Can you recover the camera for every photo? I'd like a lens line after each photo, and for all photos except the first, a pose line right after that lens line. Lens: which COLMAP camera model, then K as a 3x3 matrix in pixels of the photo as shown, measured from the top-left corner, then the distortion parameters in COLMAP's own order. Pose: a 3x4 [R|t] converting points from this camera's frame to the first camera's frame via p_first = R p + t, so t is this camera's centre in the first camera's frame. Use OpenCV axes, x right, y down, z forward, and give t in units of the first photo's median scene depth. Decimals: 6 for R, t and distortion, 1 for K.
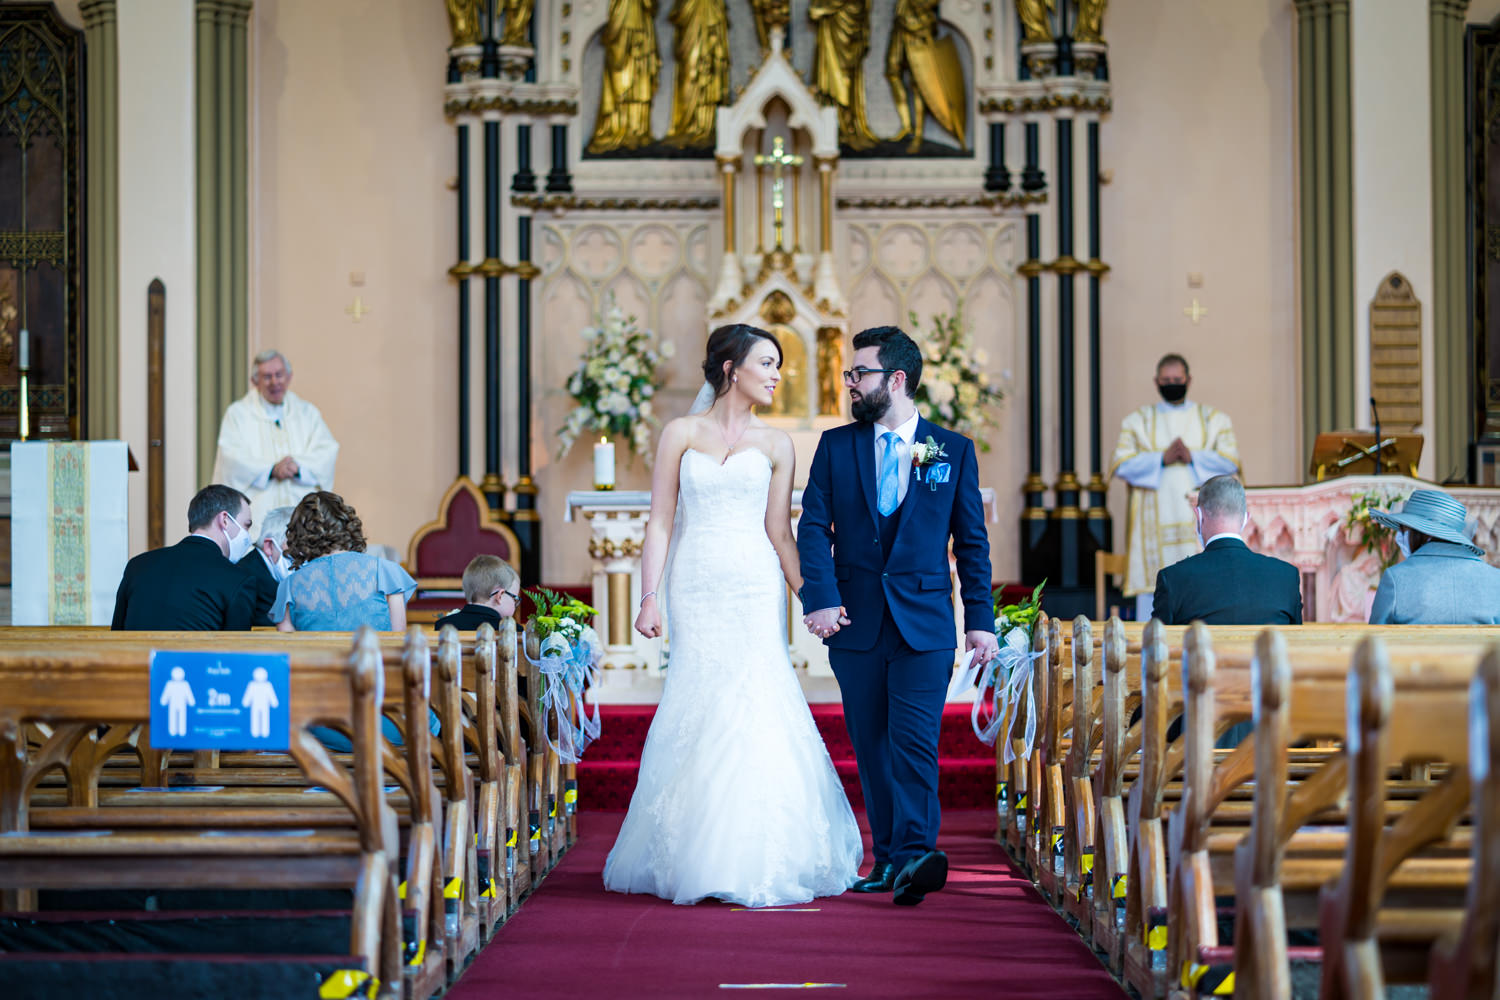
lens RADIAL K [[3623.4, 0, 780.7], [0, 3623.4, 397.1], [0, 0, 1]] dist [0.016932, 0.000000]
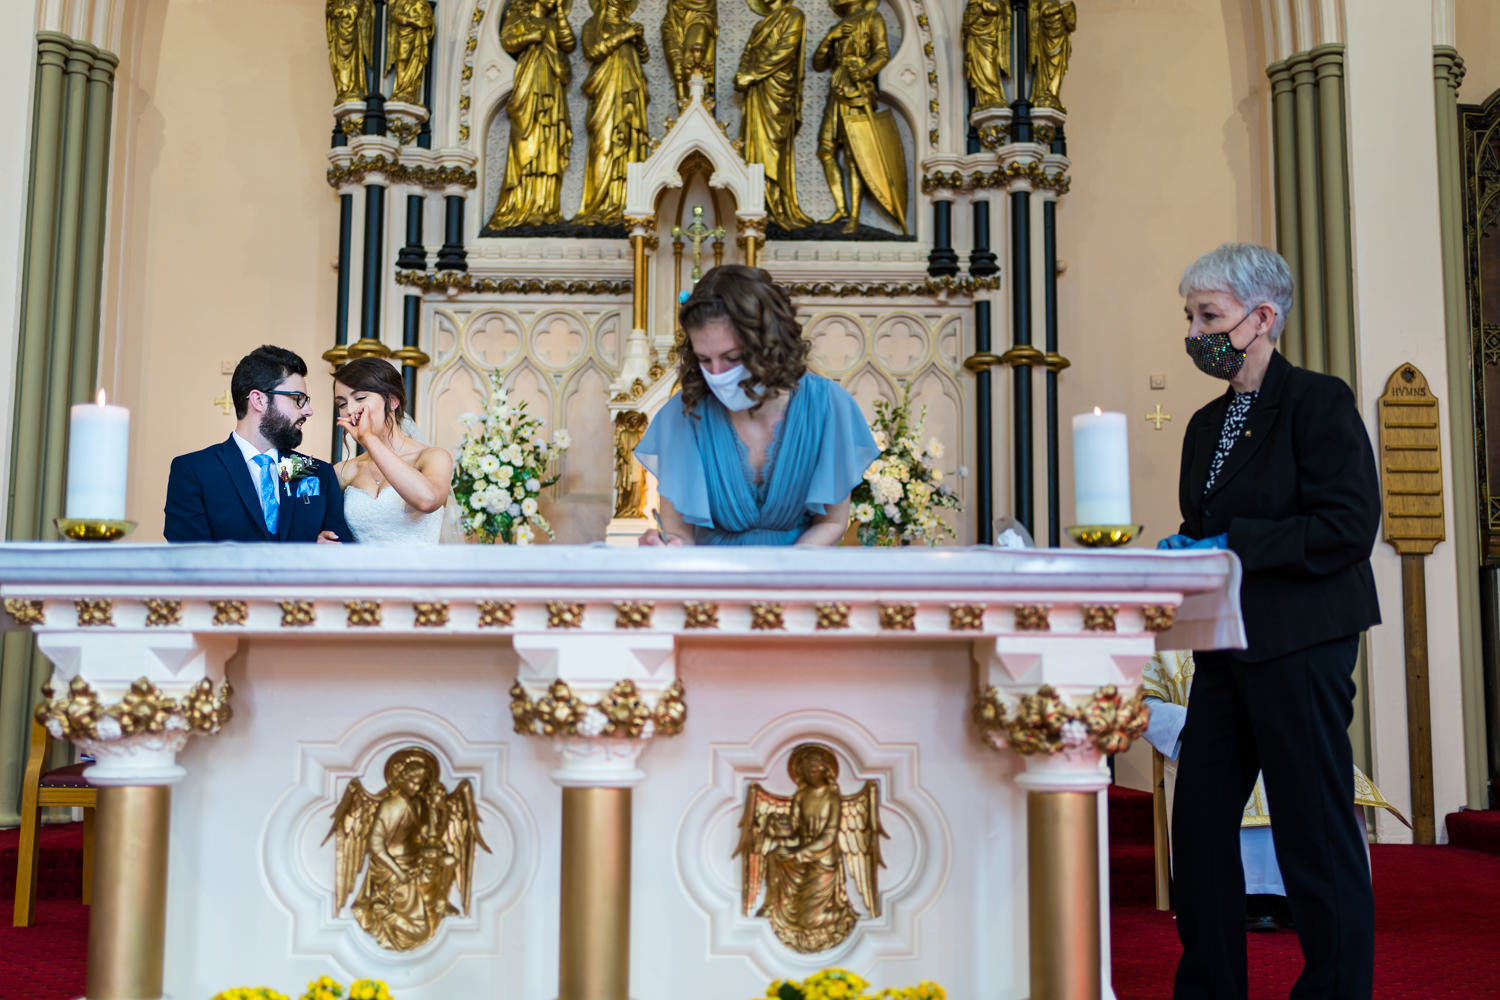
lens RADIAL K [[1546.0, 0, 761.1], [0, 1546.0, 434.6], [0, 0, 1]] dist [0.004426, 0.000000]
pose [[0.999801, 0.014070, 0.014114, 0.010104], [-0.012536, 0.994558, -0.103425, 0.022155], [-0.015492, 0.103227, 0.994537, 0.626498]]
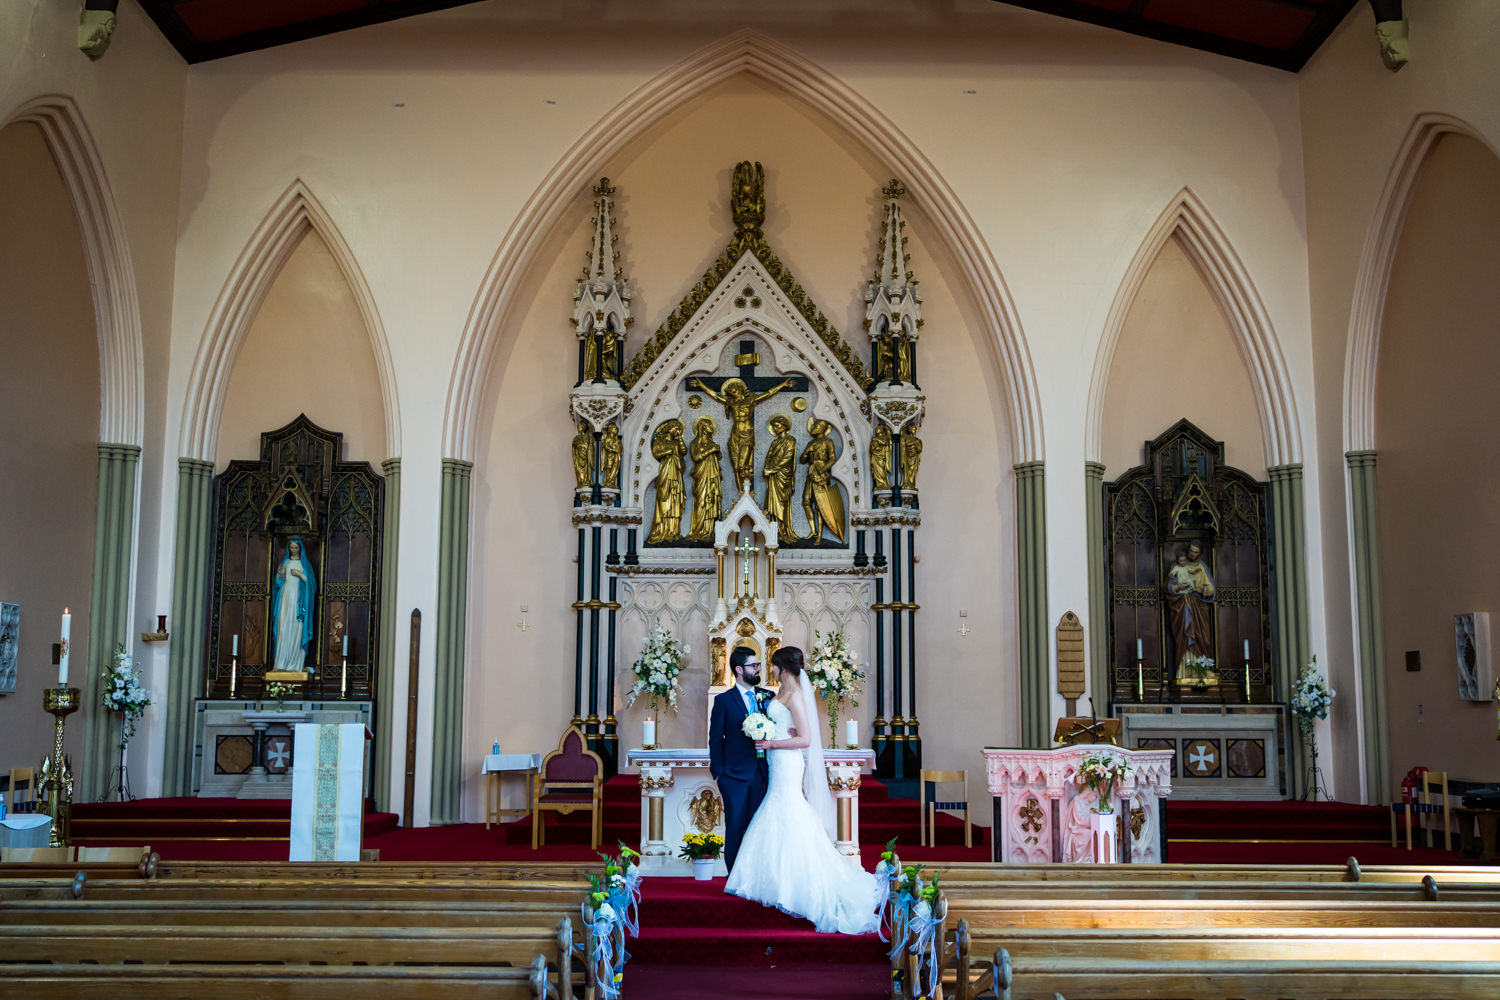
lens RADIAL K [[1546.0, 0, 780.7], [0, 1546.0, 449.5], [0, 0, 1]] dist [0.004426, 0.000000]
pose [[0.999560, 0.011946, 0.027146, -0.005439], [-0.008681, 0.993052, -0.117352, -0.021882], [-0.028359, 0.117064, 0.992719, 0.183833]]
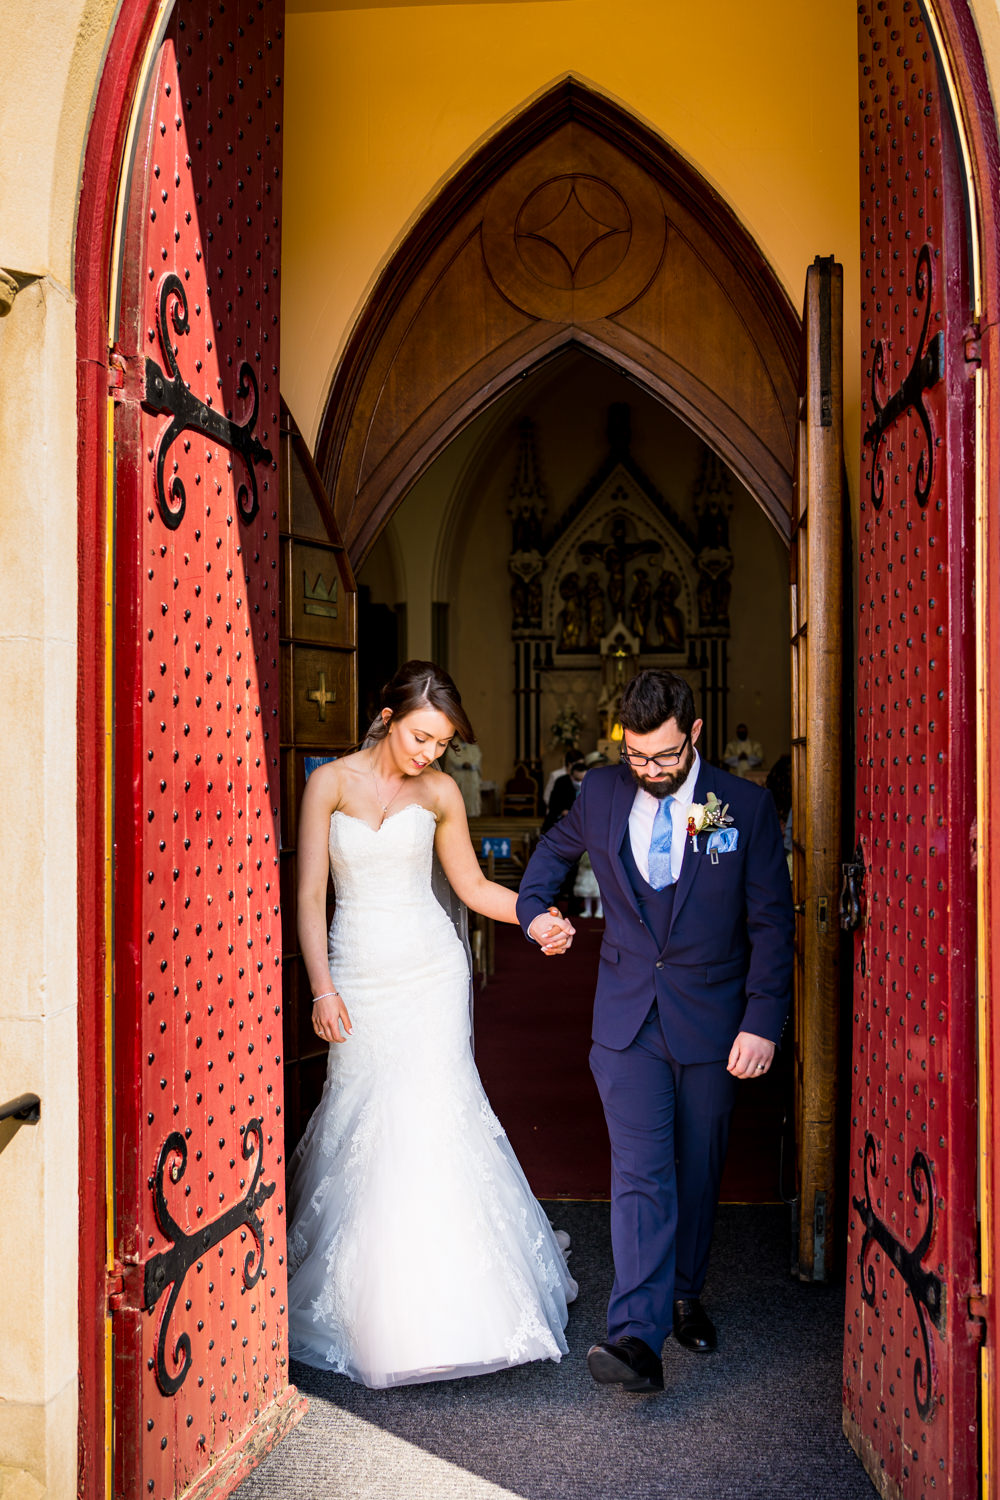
lens RADIAL K [[1546.0, 0, 502.1], [0, 1546.0, 819.9], [0, 0, 1]] dist [0.004426, 0.000000]
pose [[0.996554, 0.002720, -0.082897, 0.008447], [0.004536, 0.996179, 0.087213, -0.040370], [0.082817, -0.087288, 0.992735, -0.319318]]
